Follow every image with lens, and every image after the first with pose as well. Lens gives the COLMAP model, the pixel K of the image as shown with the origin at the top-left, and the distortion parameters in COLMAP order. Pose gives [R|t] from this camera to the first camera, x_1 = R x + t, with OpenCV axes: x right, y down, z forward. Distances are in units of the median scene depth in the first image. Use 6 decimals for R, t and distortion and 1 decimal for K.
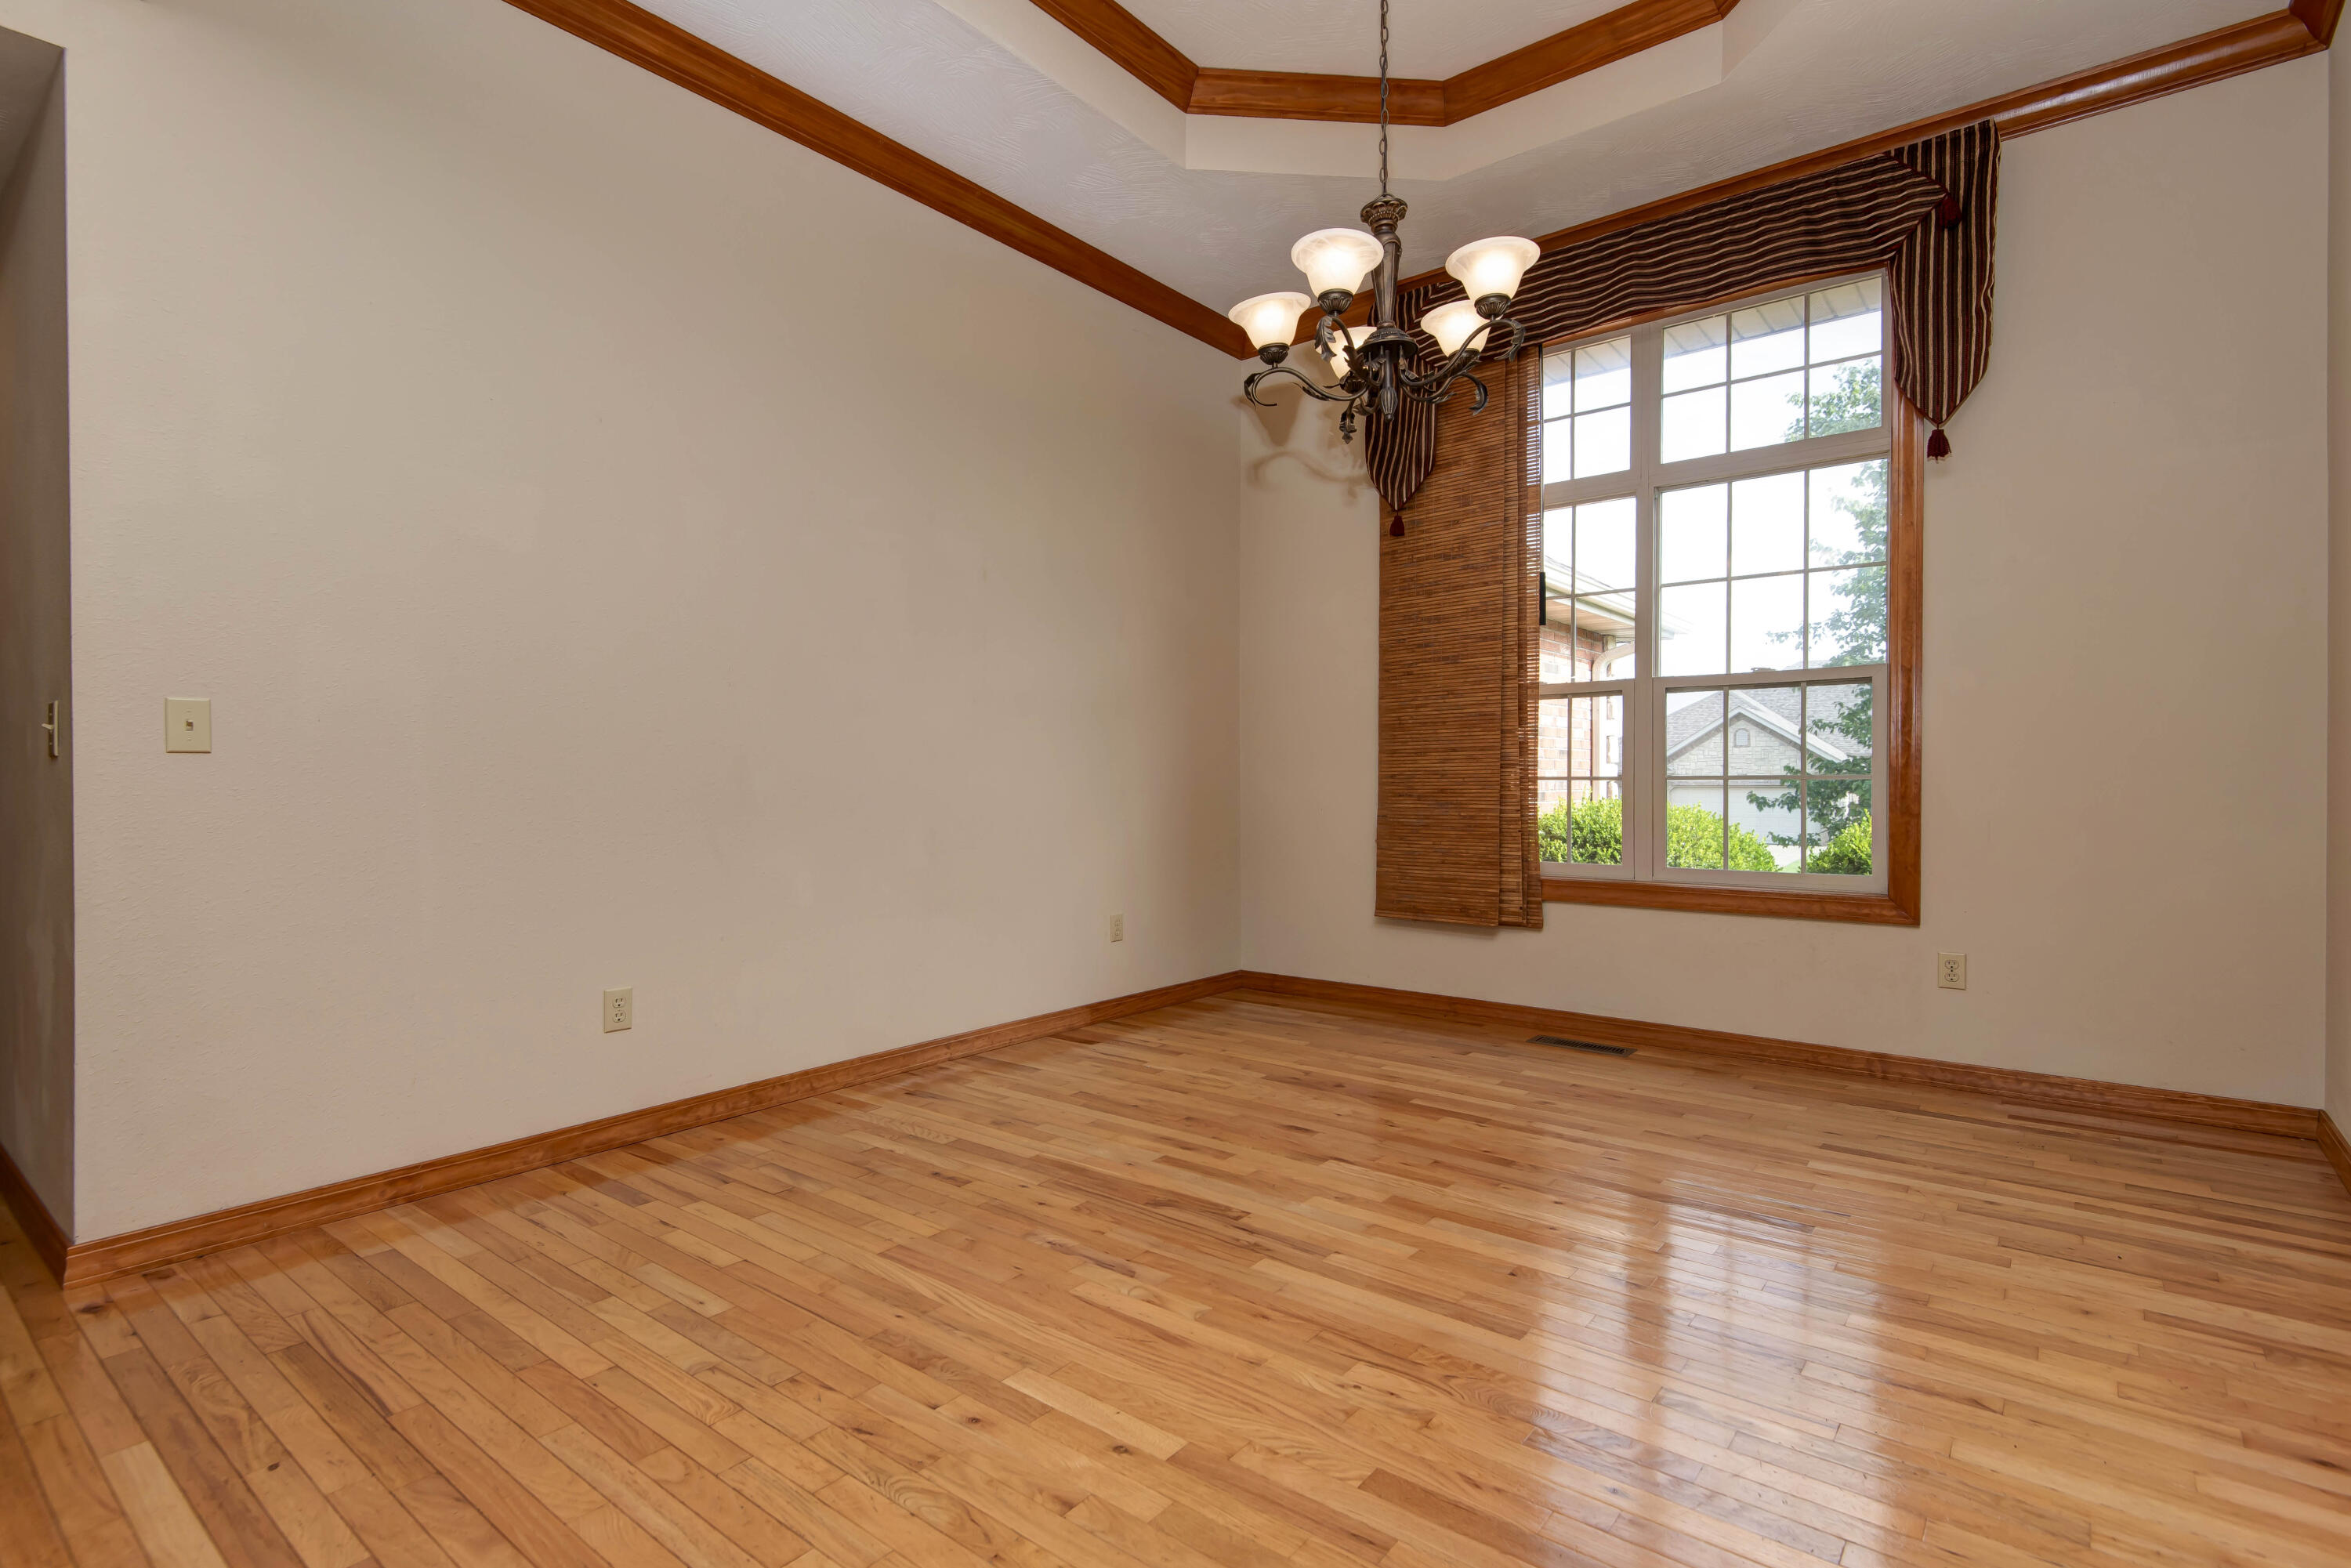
lens RADIAL K [[1063.5, 0, 1147.6], [0, 1063.5, 791.0], [0, 0, 1]] dist [0.000653, -0.001280]
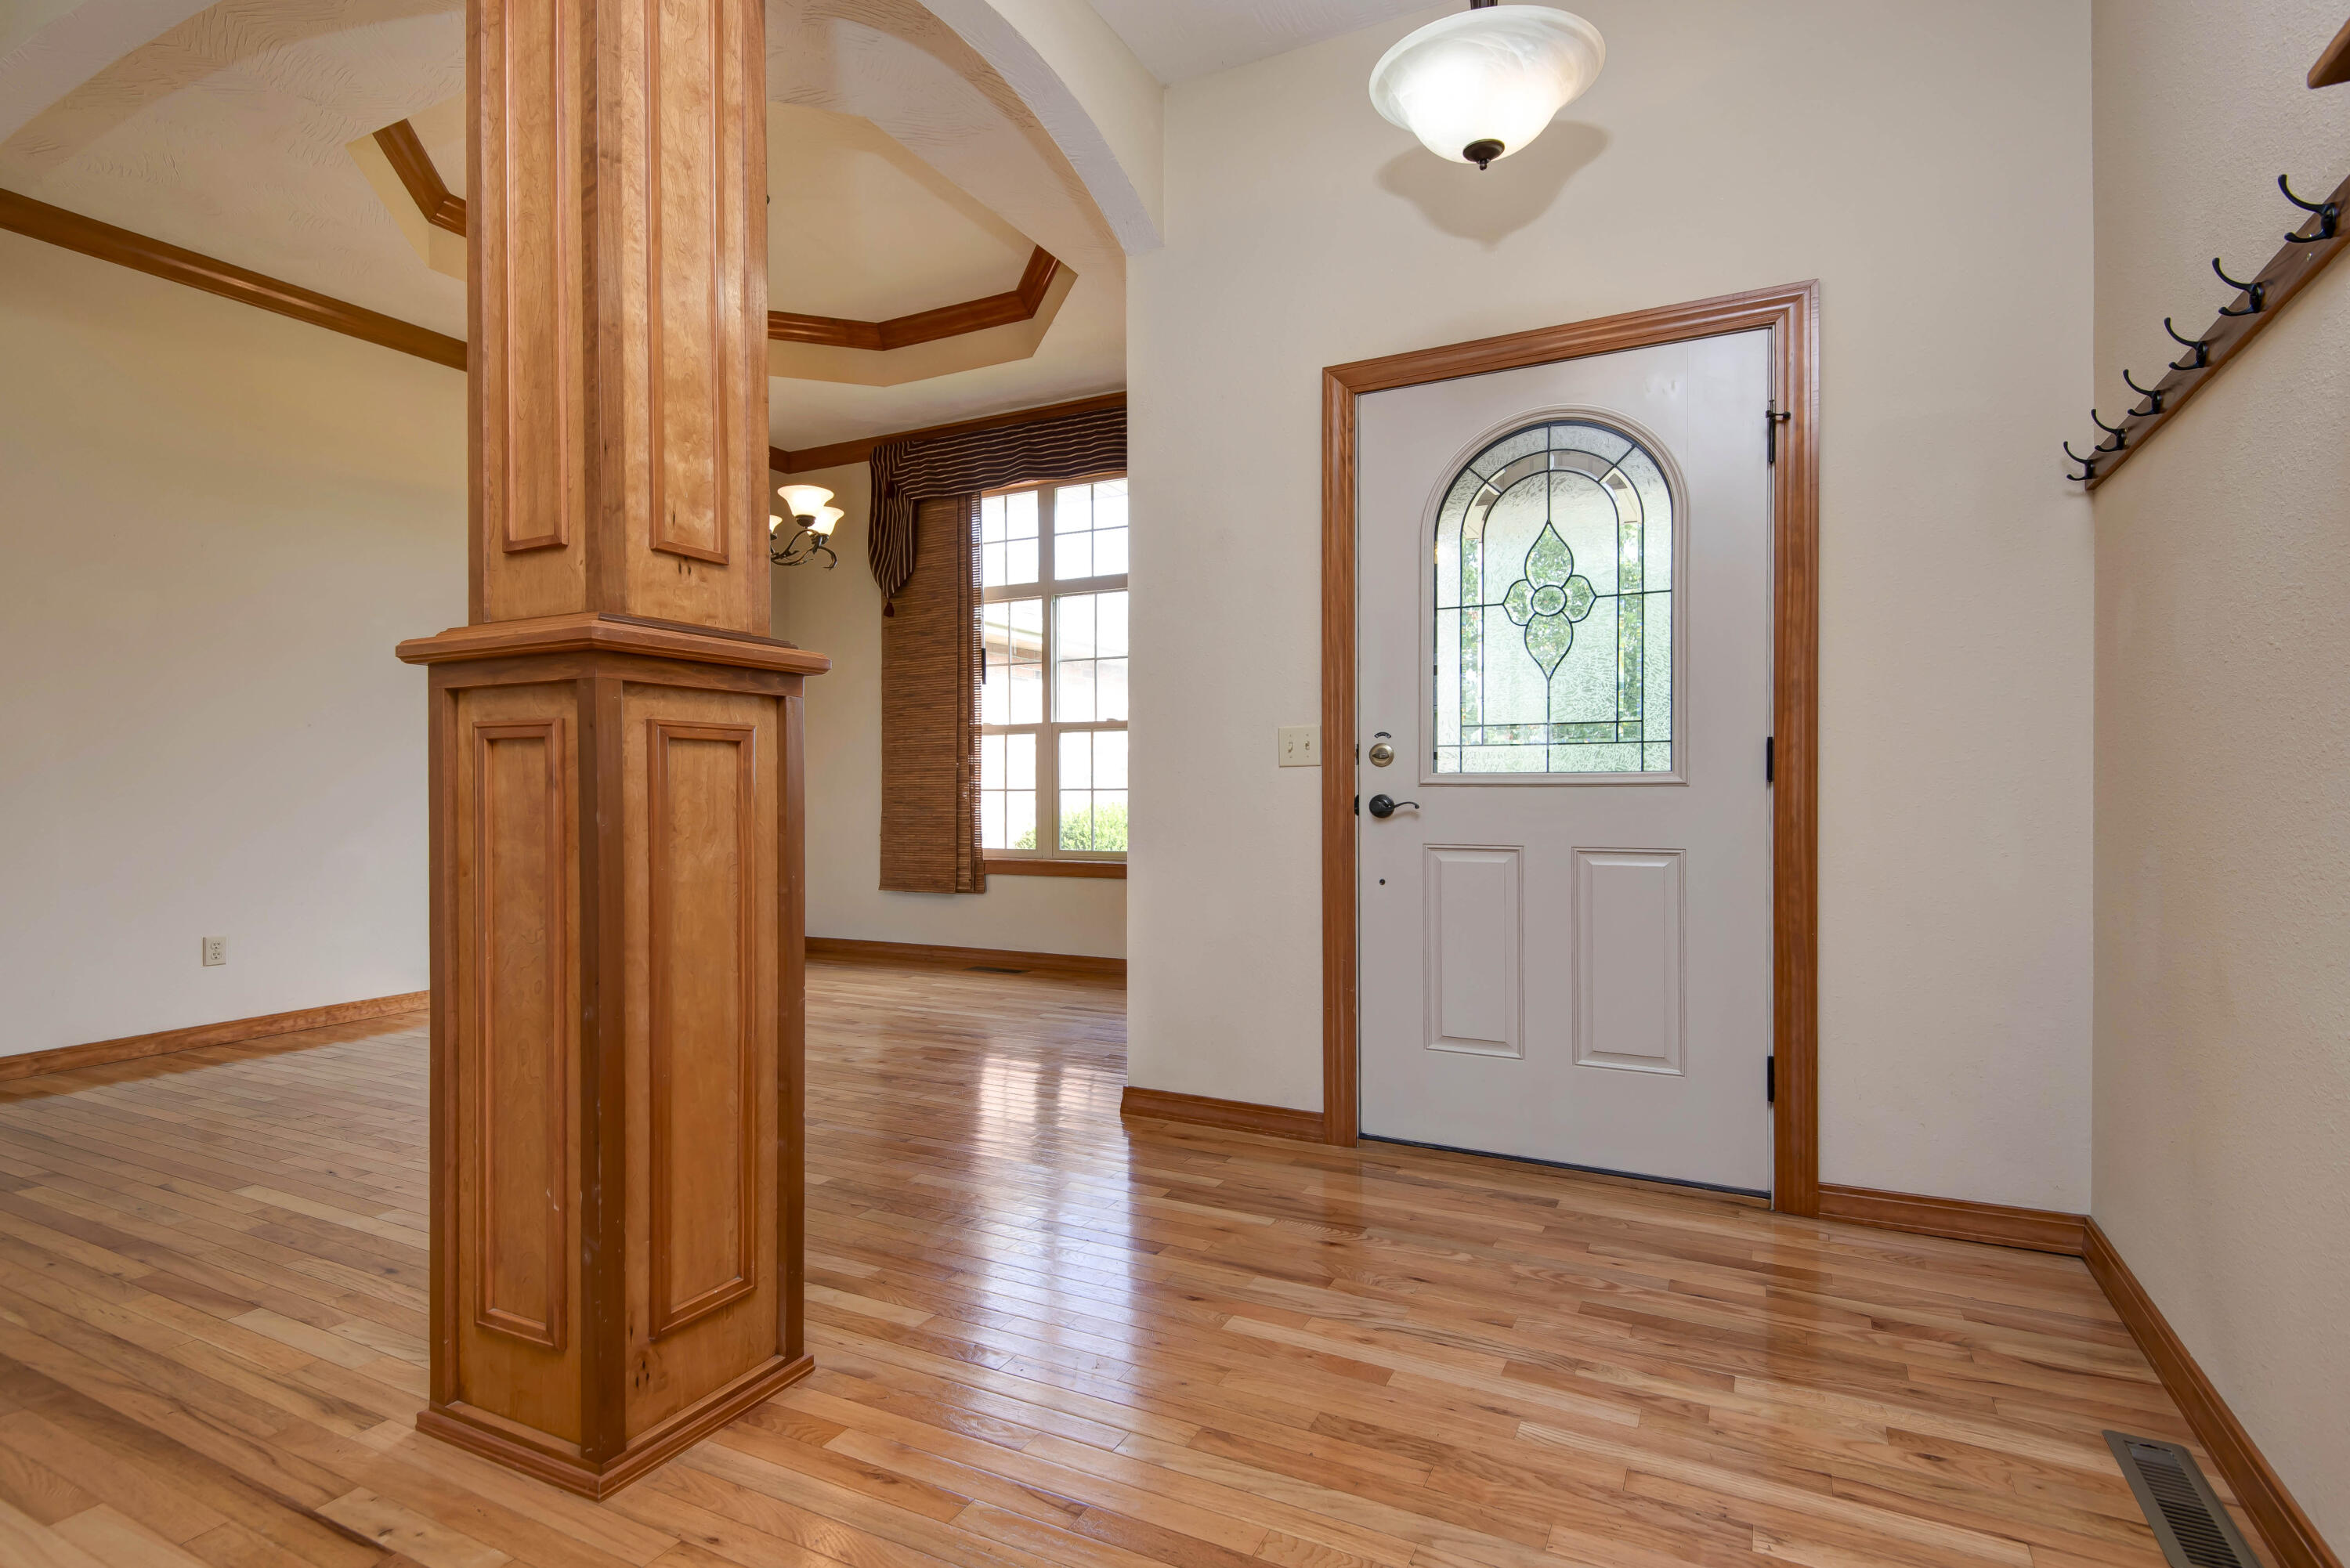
lens RADIAL K [[1063.0, 0, 1172.7], [0, 1063.0, 787.7], [0, 0, 1]] dist [0.000653, -0.001280]
pose [[0.979031, -0.005174, 0.203646, 0.326353], [0.005610, 0.999983, -0.001566, -0.011219], [-0.203635, 0.002675, 0.979043, -0.465826]]
